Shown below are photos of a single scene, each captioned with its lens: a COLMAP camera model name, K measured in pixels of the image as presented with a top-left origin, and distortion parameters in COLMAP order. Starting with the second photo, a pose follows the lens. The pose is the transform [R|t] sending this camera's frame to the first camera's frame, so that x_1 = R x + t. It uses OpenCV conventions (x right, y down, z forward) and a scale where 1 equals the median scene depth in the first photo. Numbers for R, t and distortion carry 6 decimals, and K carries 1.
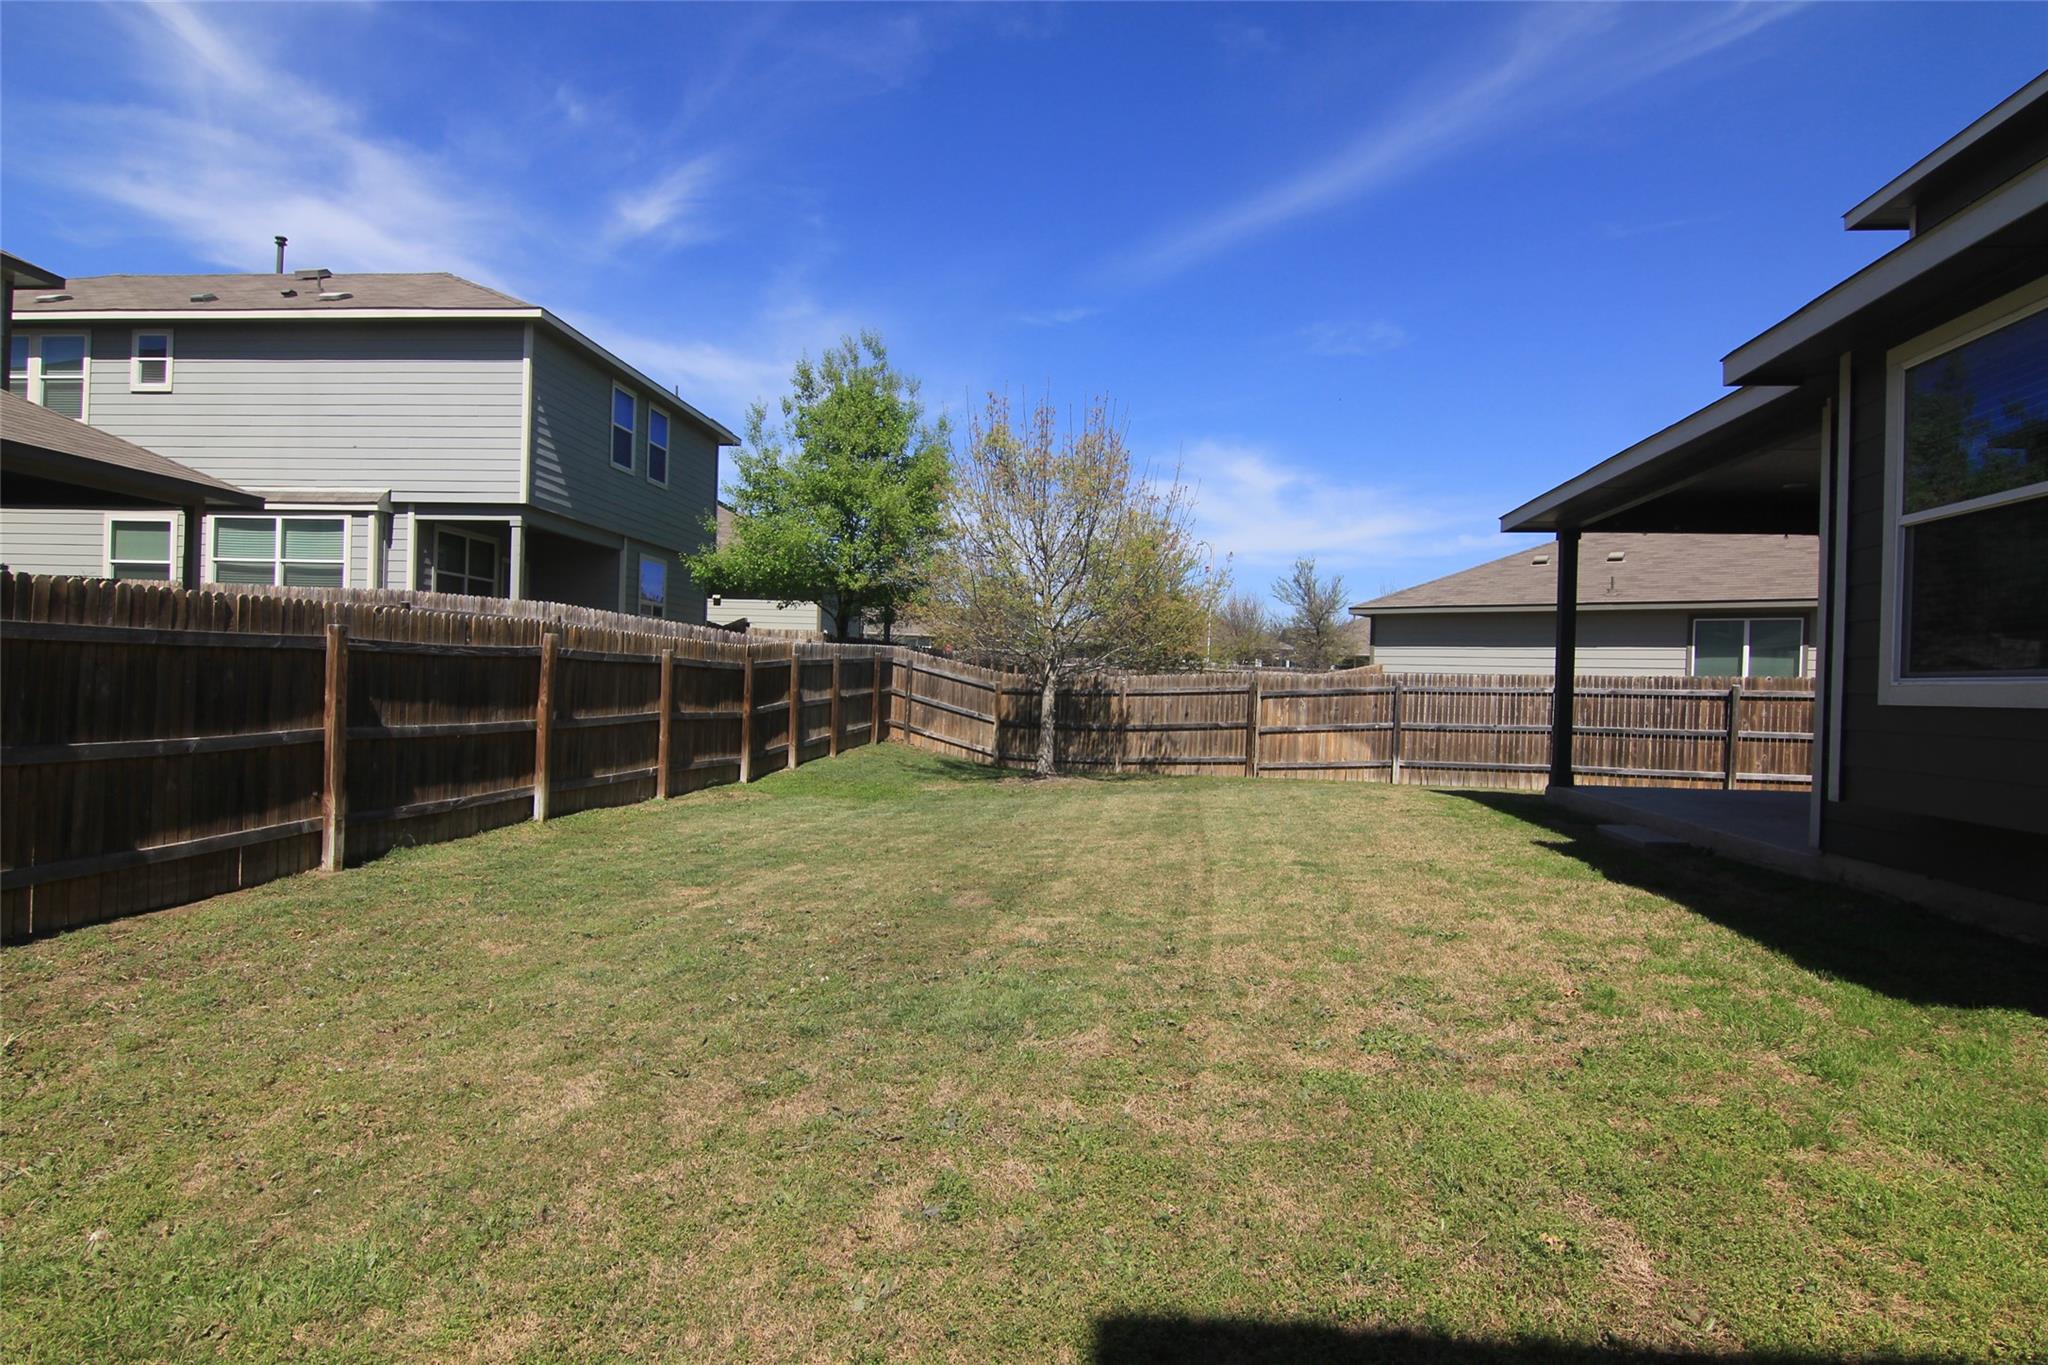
lens RADIAL K [[1087.3, 0, 1047.0], [0, 1087.3, 686.4], [0, 0, 1]] dist [-0.004031, -0.012004]
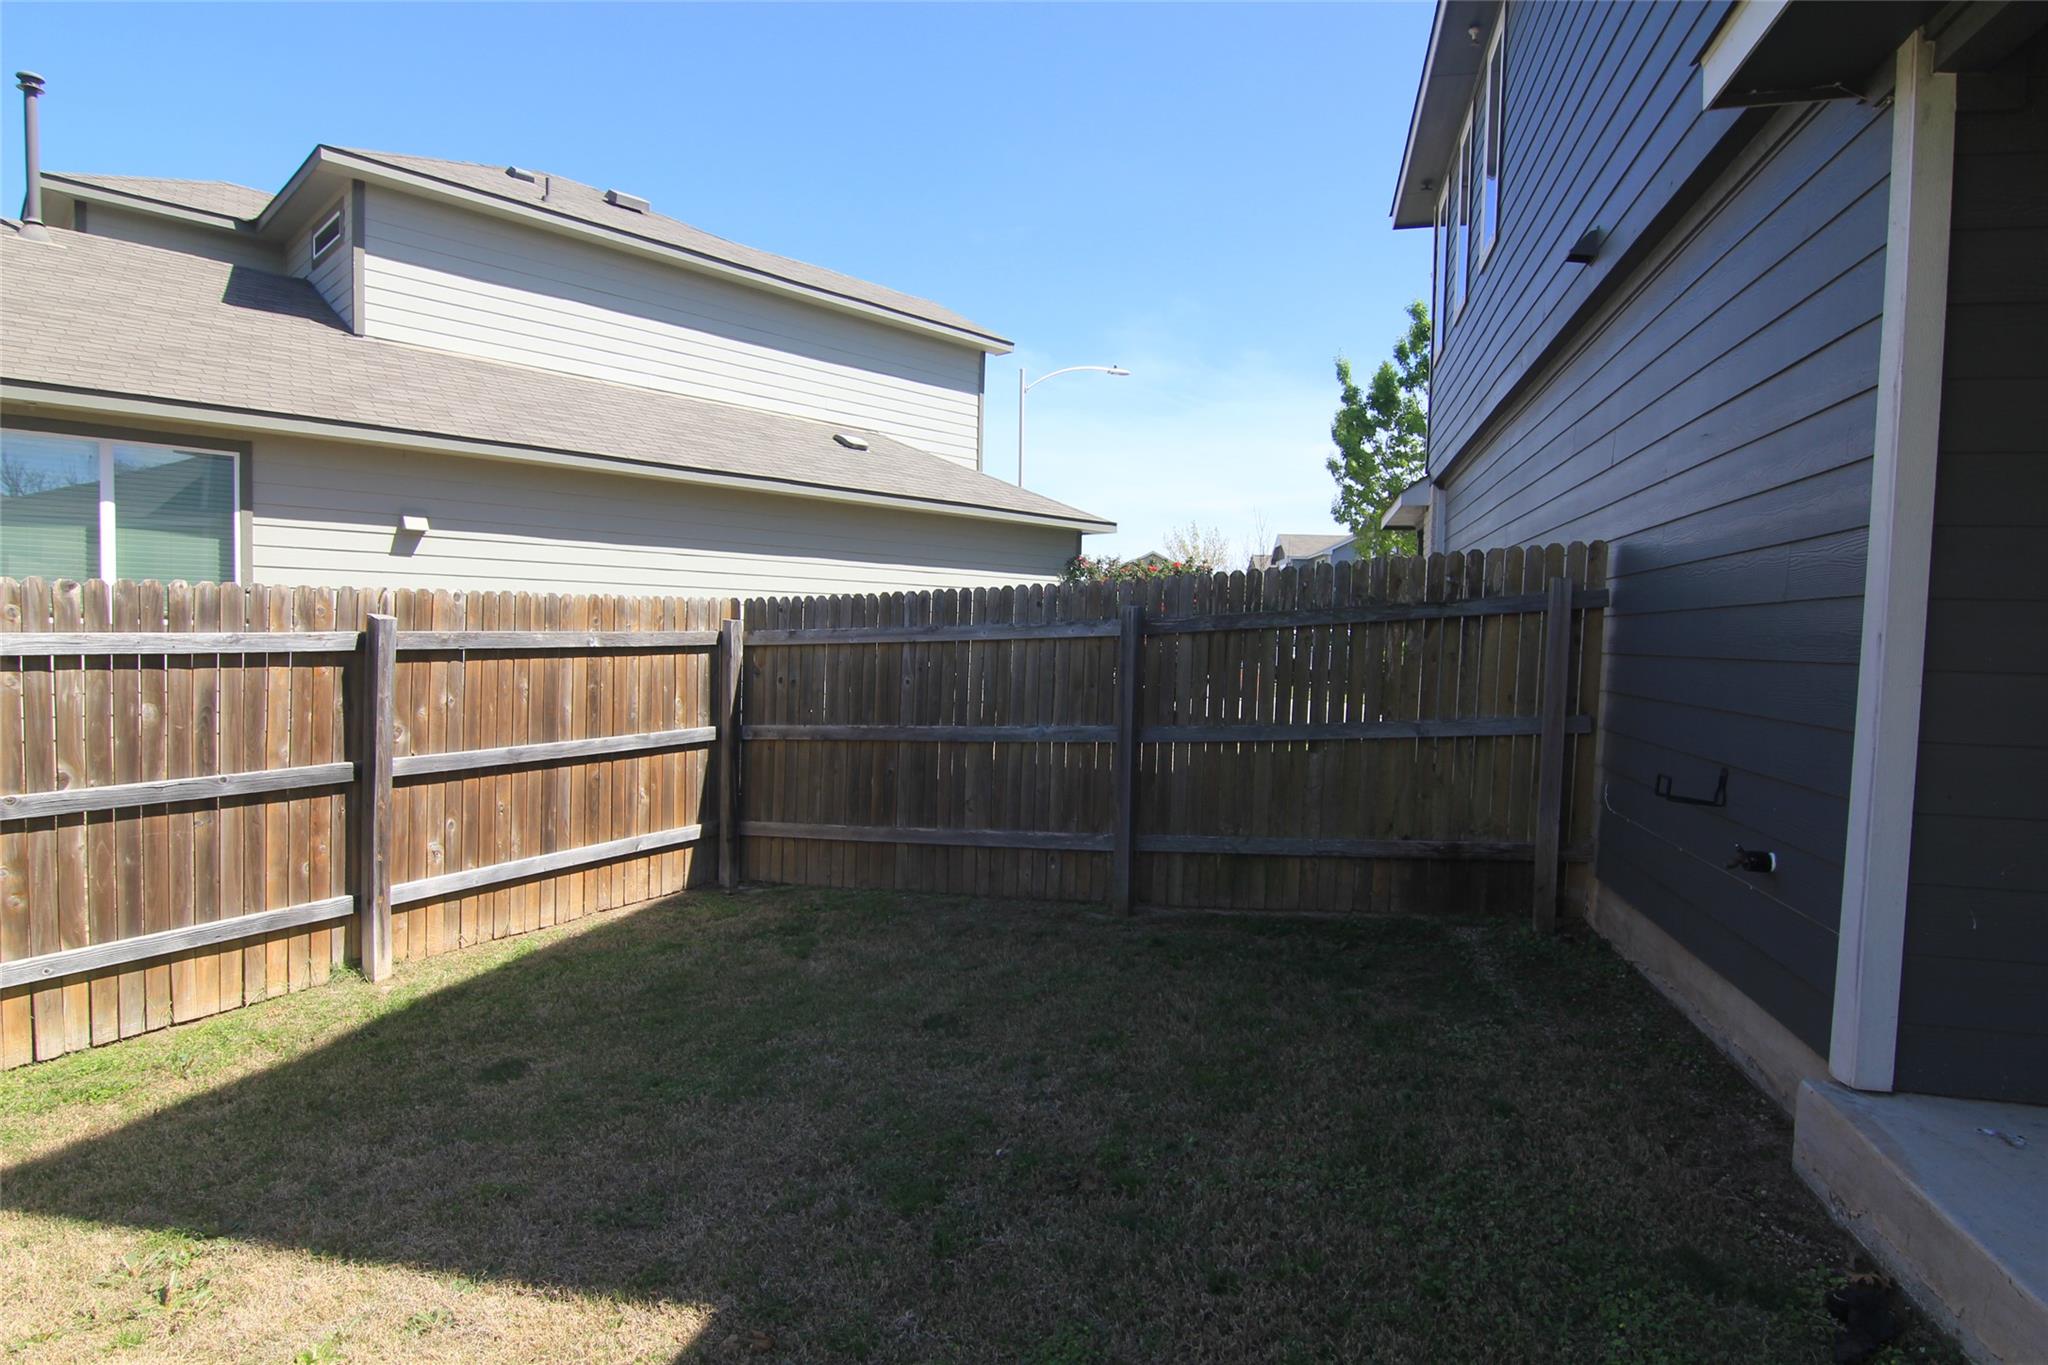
lens RADIAL K [[1087.3, 0, 1036.9], [0, 1087.3, 699.5], [0, 0, 1]] dist [-0.004031, -0.012004]
pose [[0.113063, -0.089208, 0.989575, 0.295763], [-0.020454, 0.995541, 0.092083, -0.008235], [-0.993377, -0.030652, 0.110735, 0.662540]]
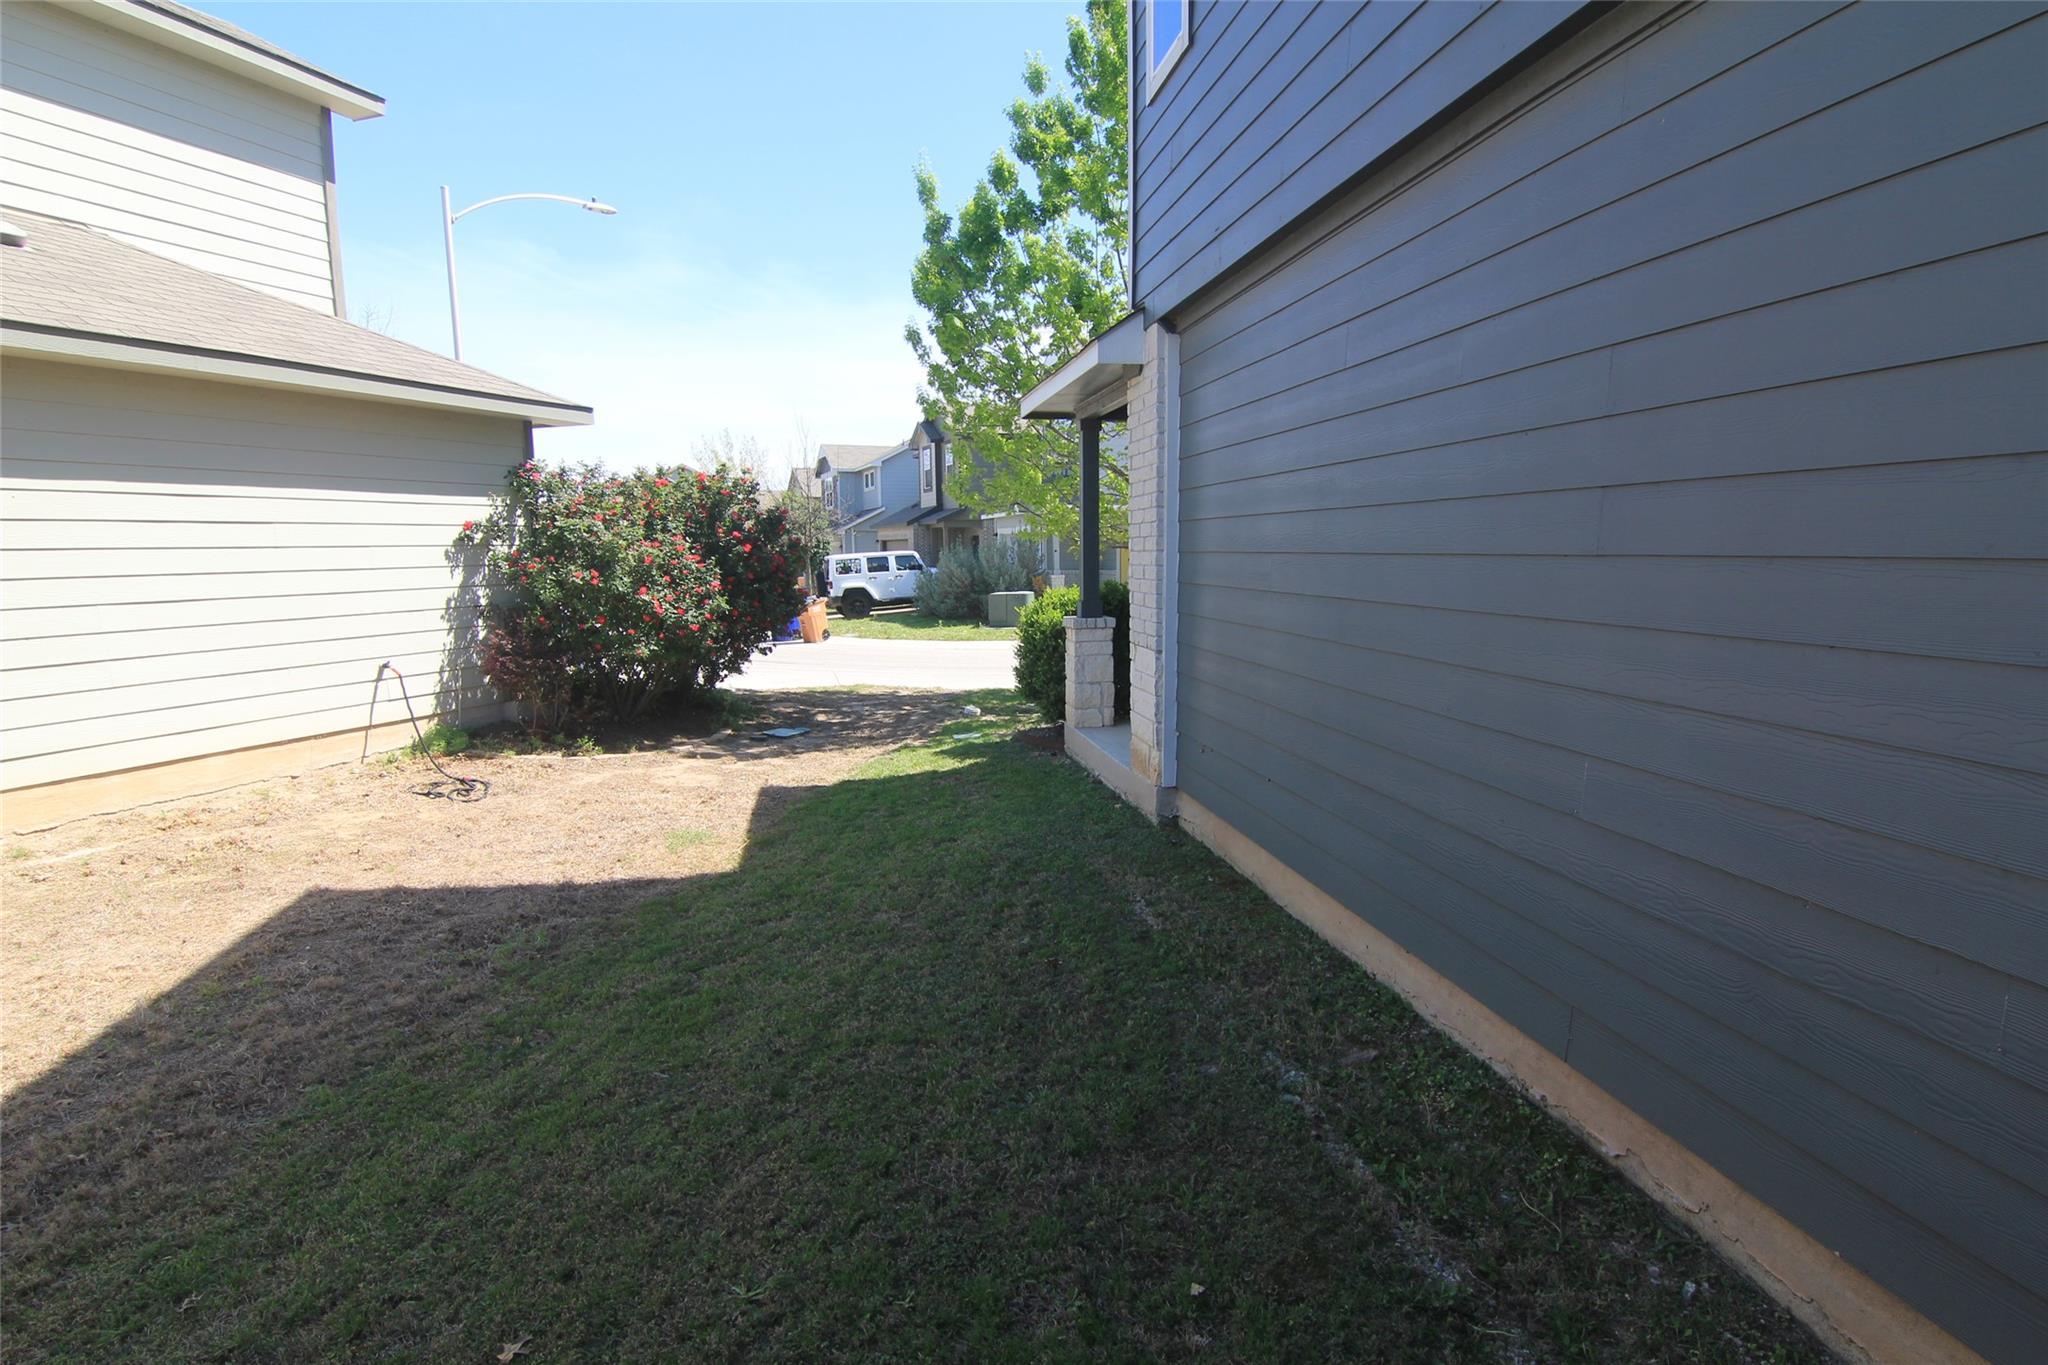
lens RADIAL K [[1049.4, 0, 1035.0], [0, 1049.4, 704.5], [0, 0, 1]] dist [-0.004913, -0.002923]
pose [[-0.299588, -0.167375, 0.939272, 0.616556], [0.001960, 0.984381, 0.176039, -0.017287], [-0.954067, 0.054580, -0.294581, 0.651666]]
